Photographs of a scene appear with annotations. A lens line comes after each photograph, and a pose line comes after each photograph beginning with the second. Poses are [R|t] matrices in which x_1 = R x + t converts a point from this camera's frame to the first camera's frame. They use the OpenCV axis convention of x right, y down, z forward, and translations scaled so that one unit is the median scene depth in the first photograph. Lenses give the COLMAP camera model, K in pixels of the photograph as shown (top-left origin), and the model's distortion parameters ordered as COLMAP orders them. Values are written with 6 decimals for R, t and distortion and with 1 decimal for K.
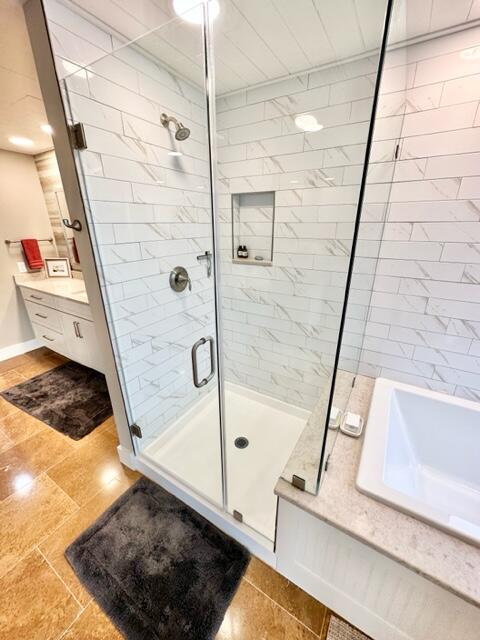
lens RADIAL K [[254.3, 0, 240.7], [0, 254.3, 319.3], [0, 0, 1]] dist [-0.002305, 0.000411]
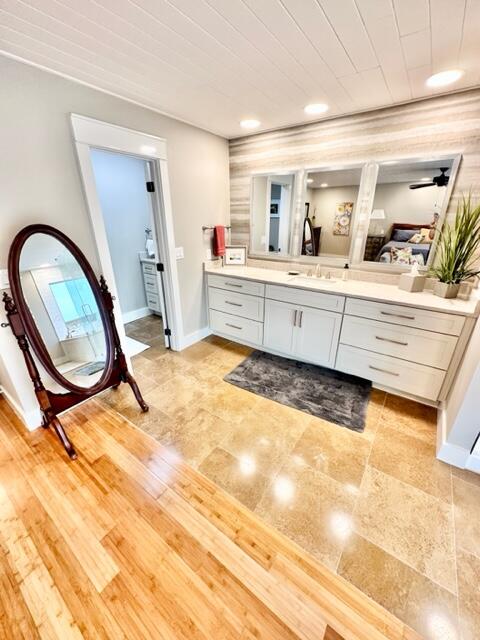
lens RADIAL K [[254.3, 0, 241.4], [0, 254.3, 319.8], [0, 0, 1]] dist [-0.002305, 0.000411]
pose [[0.997028, 0.036877, -0.067637, -0.680276], [-0.035432, 0.999120, 0.022439, 0.027002], [0.068405, -0.019975, 0.997458, 0.008116]]
